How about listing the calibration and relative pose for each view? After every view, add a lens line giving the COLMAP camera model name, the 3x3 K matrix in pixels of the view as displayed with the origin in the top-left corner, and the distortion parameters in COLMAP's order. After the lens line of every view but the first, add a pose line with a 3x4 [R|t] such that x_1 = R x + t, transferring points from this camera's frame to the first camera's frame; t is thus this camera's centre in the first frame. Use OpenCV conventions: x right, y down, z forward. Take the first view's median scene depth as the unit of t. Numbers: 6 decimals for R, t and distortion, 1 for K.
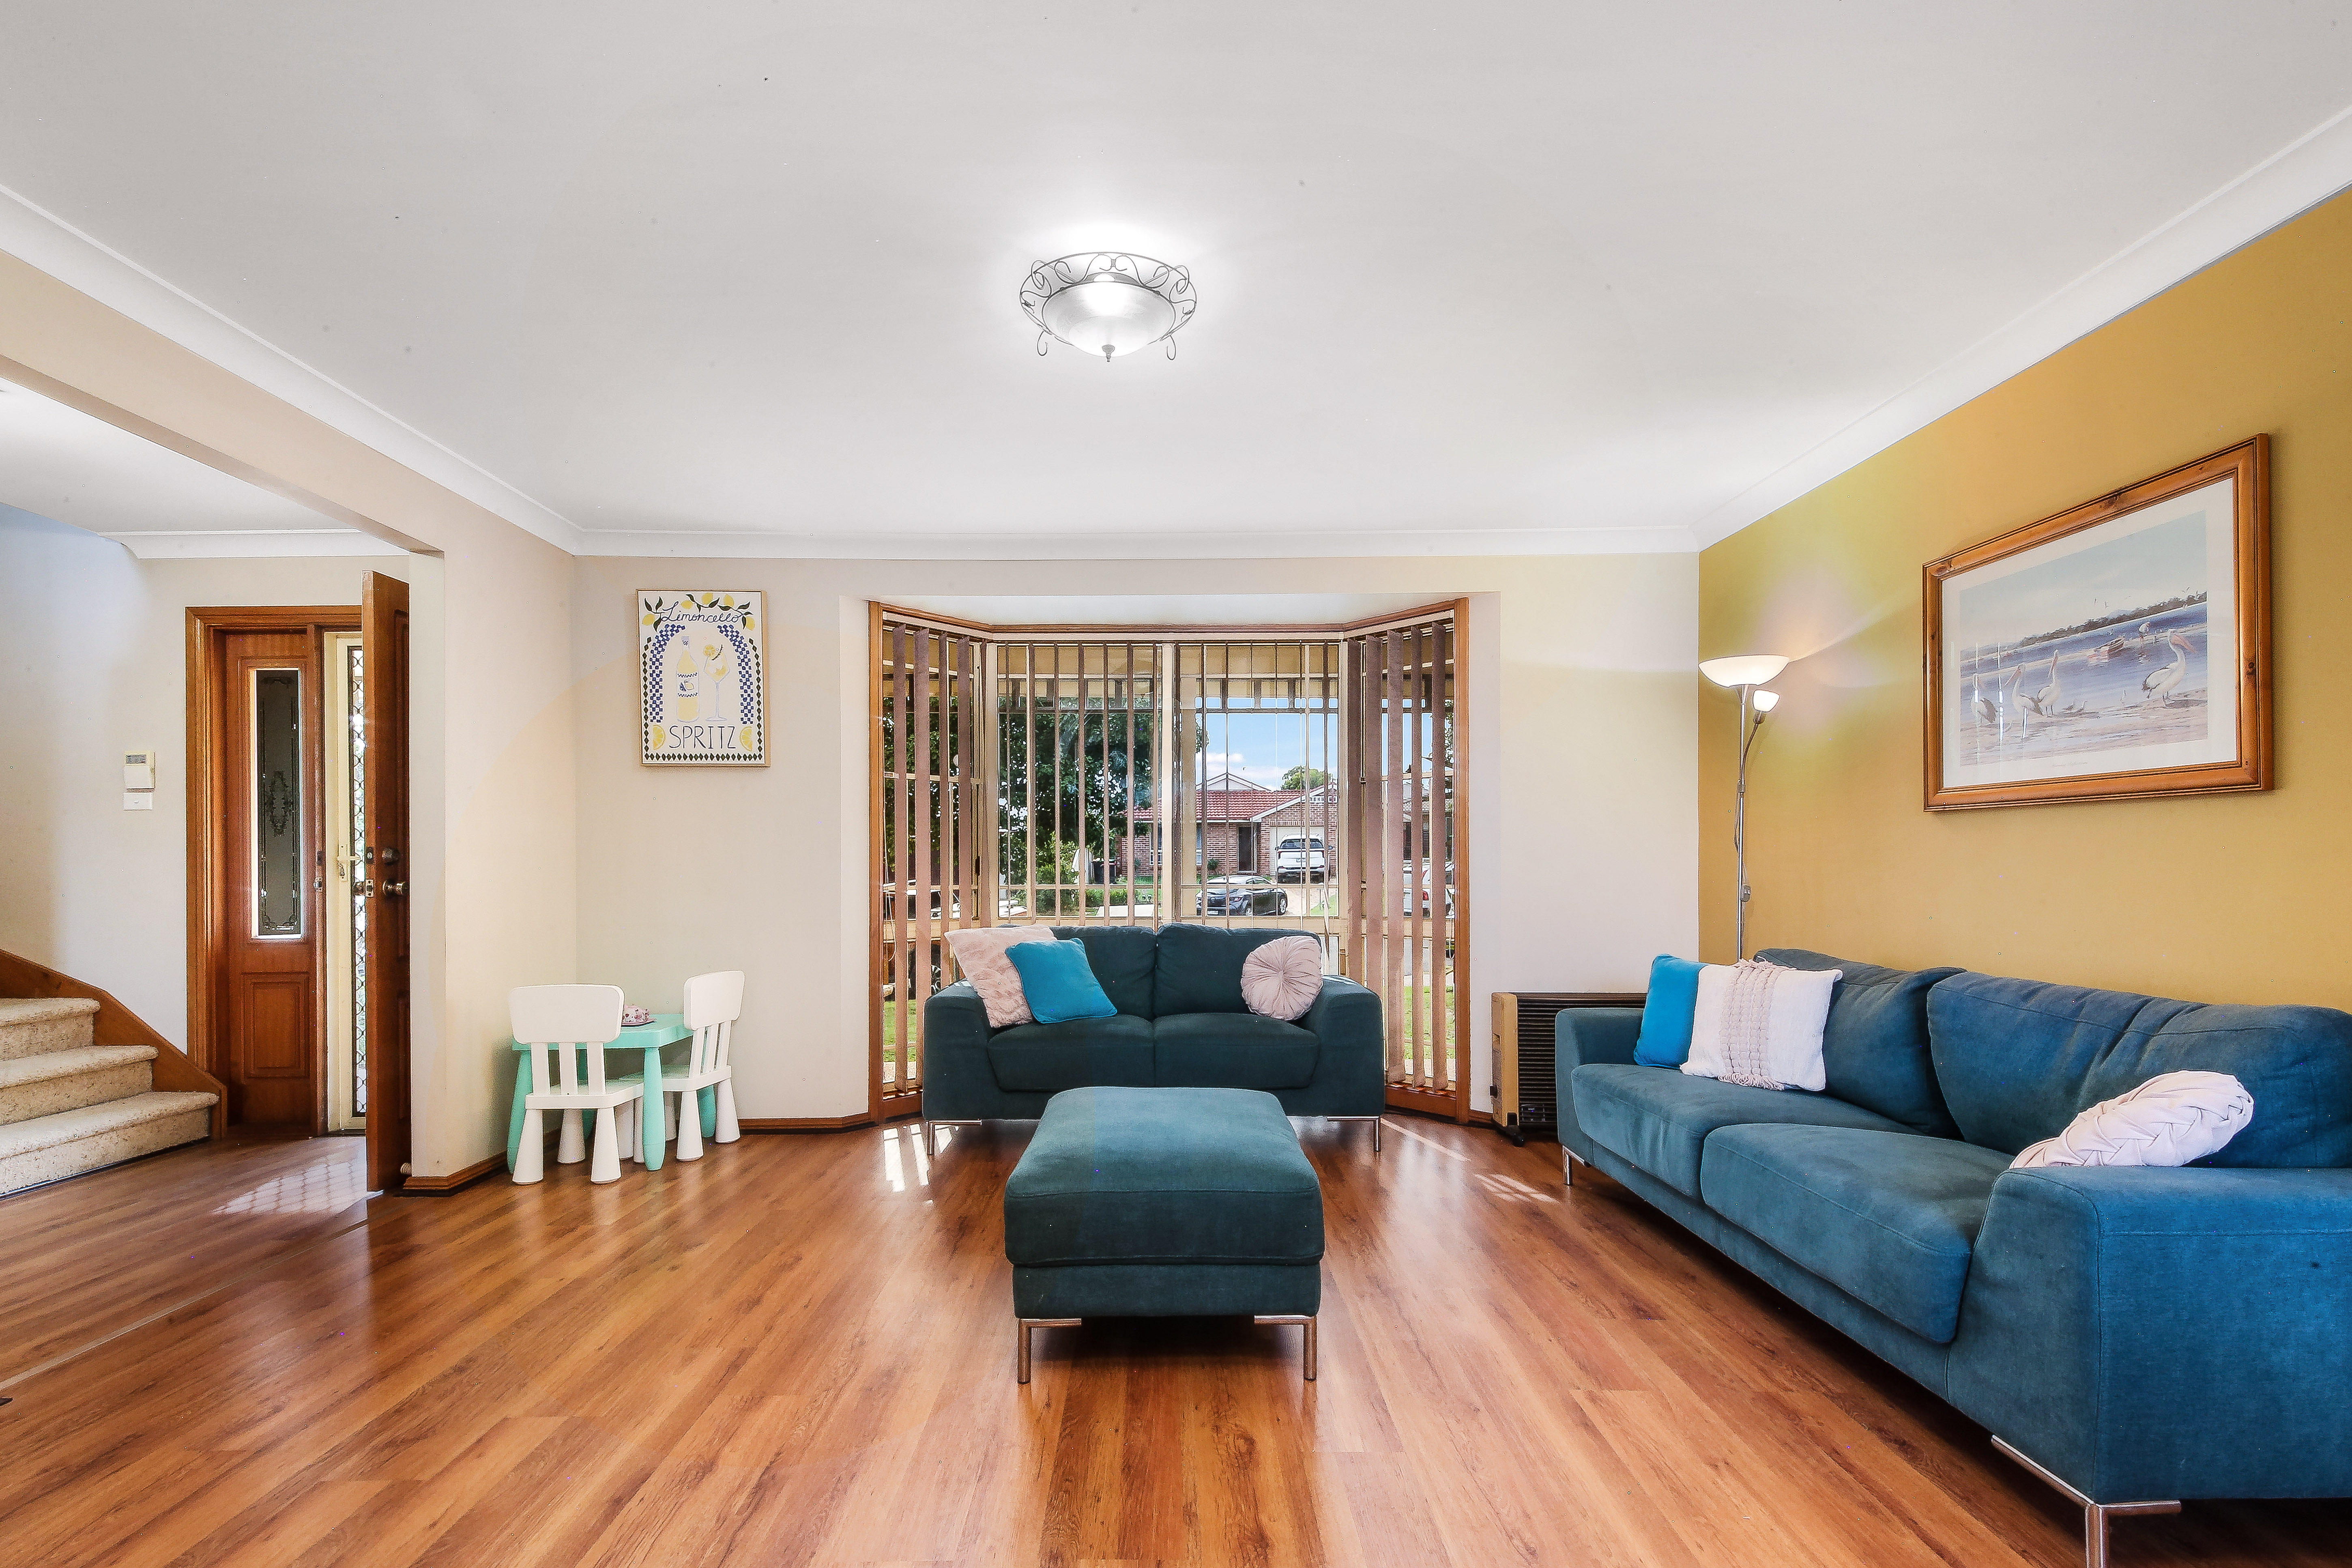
lens RADIAL K [[1079.0, 0, 1193.0], [0, 1079.0, 865.8], [0, 0, 1]] dist [0.016730, -0.000136]
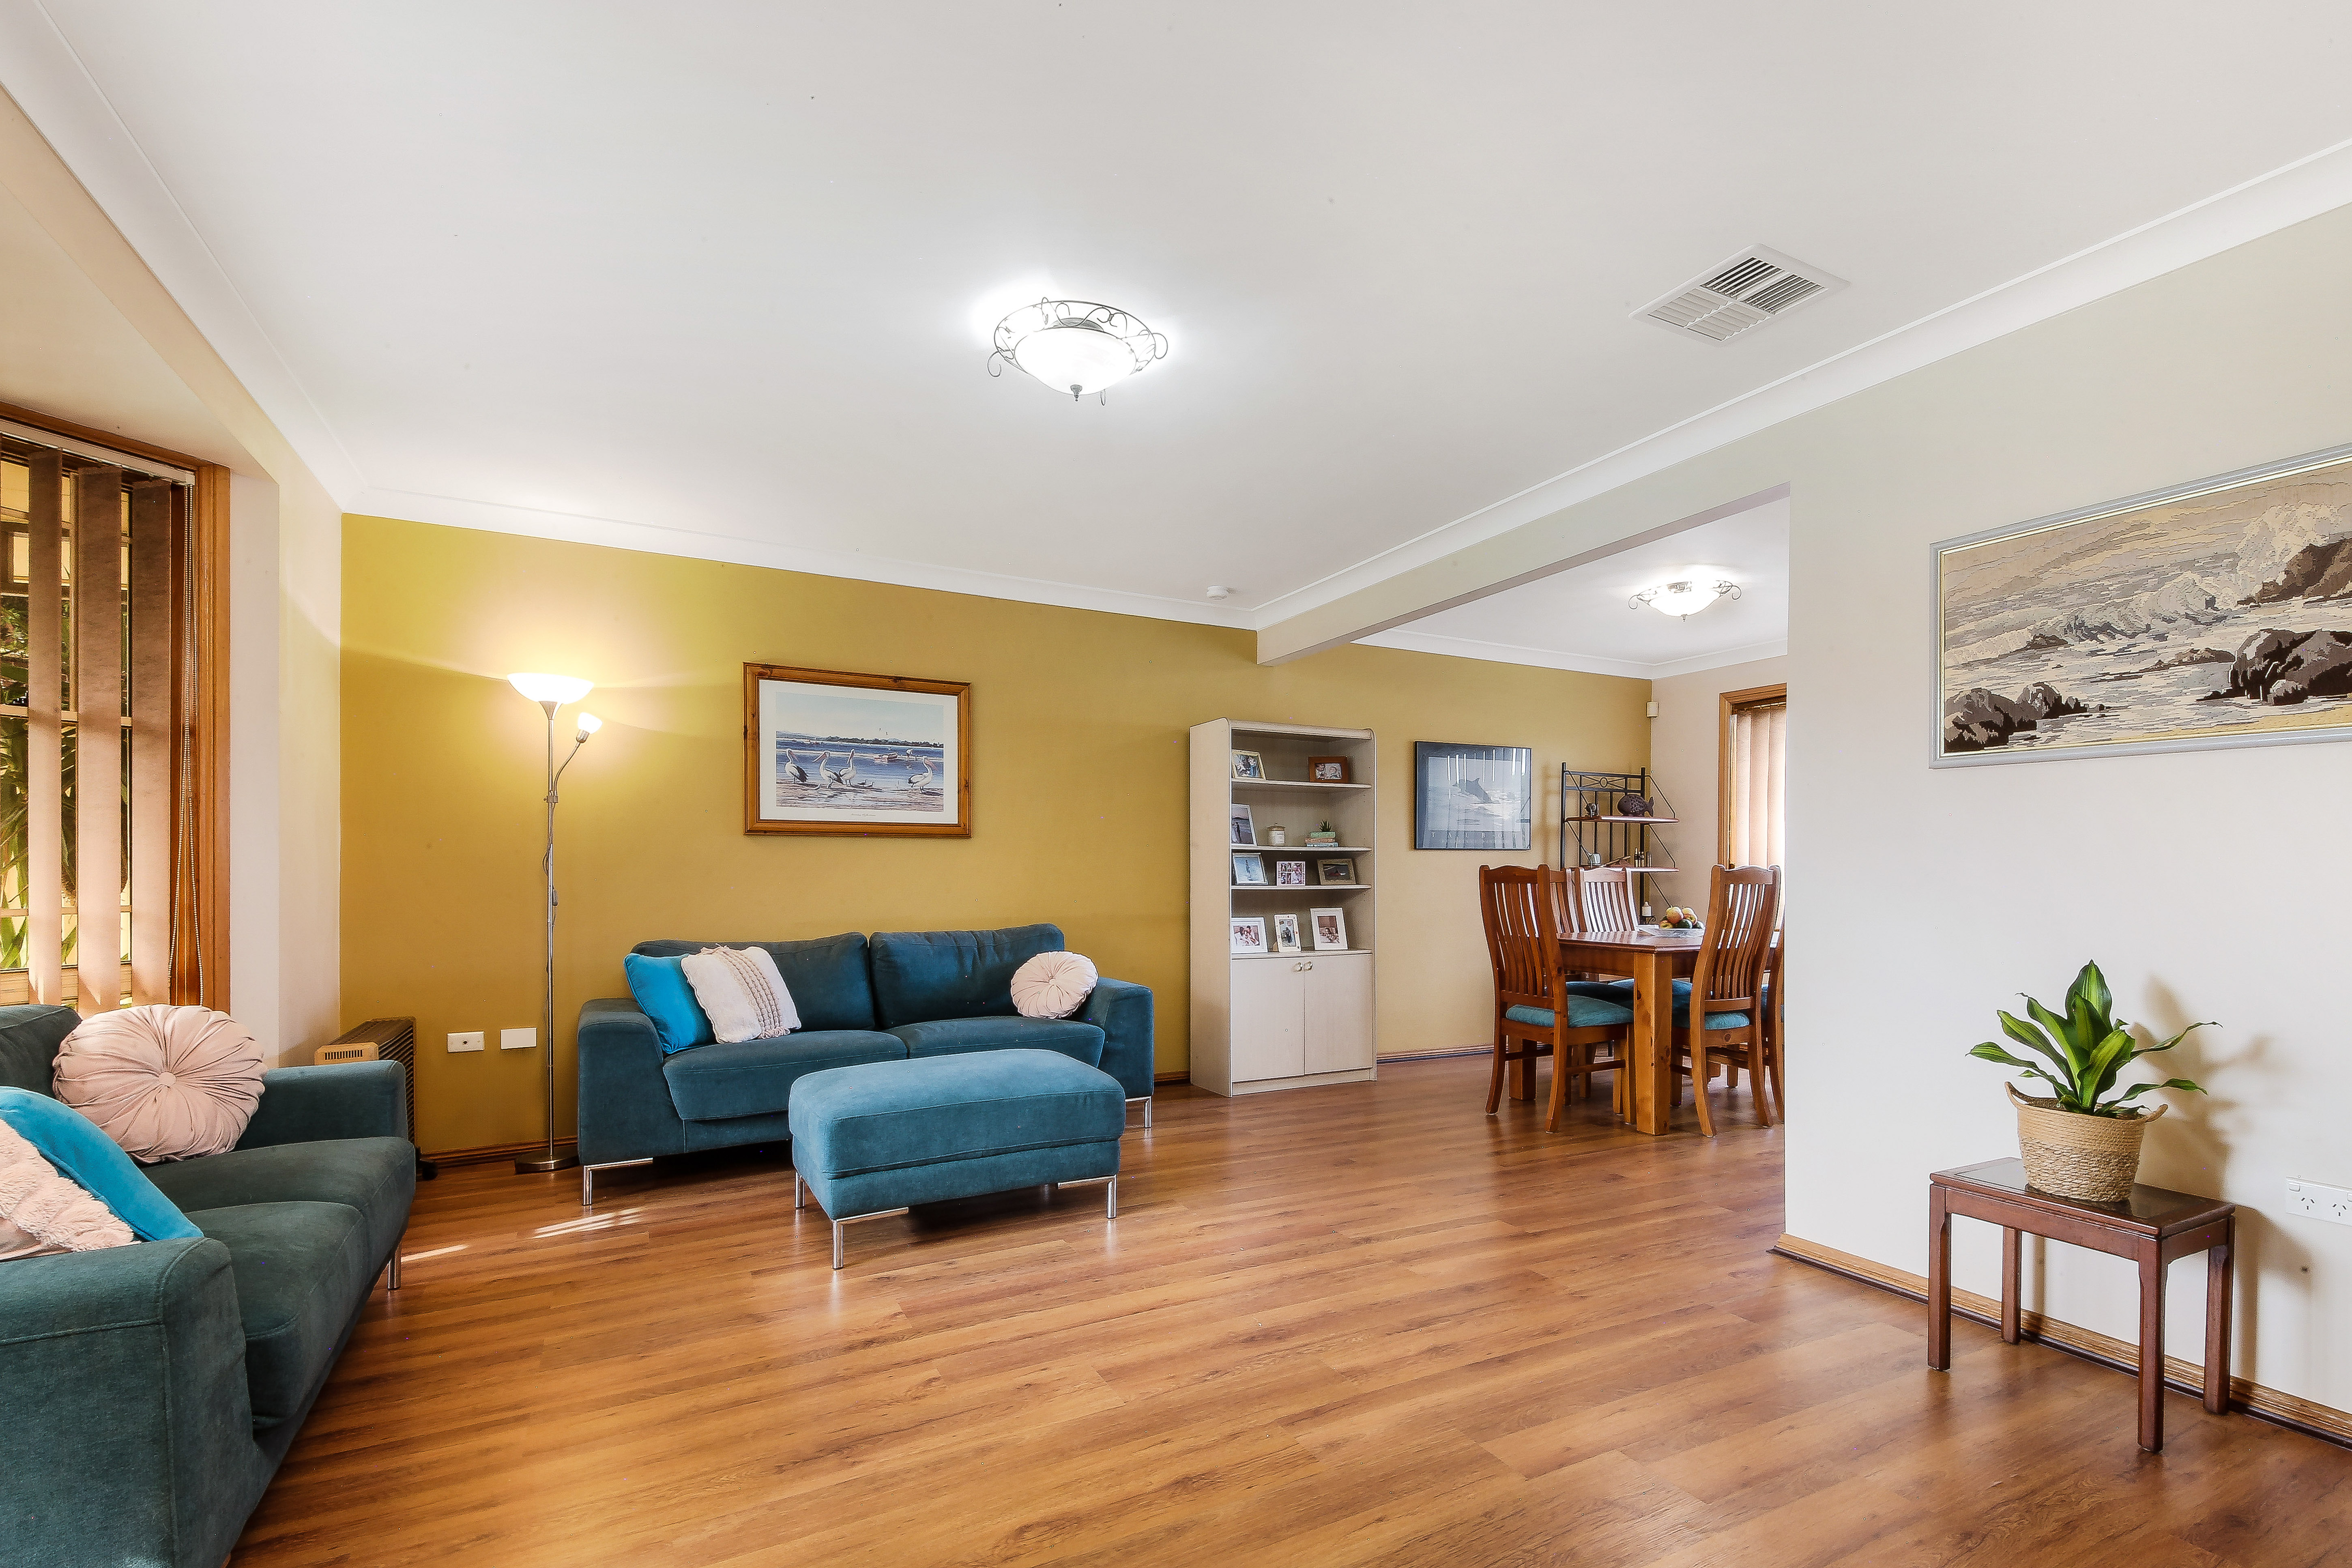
lens RADIAL K [[1079.0, 0, 1193.0], [0, 1079.0, 865.8], [0, 0, 1]] dist [0.016730, -0.000136]
pose [[-0.444906, 0.004374, 0.895566, -1.101572], [0.002745, 0.999990, -0.003520, -0.000695], [-0.895573, 0.000892, -0.444914, 1.378340]]
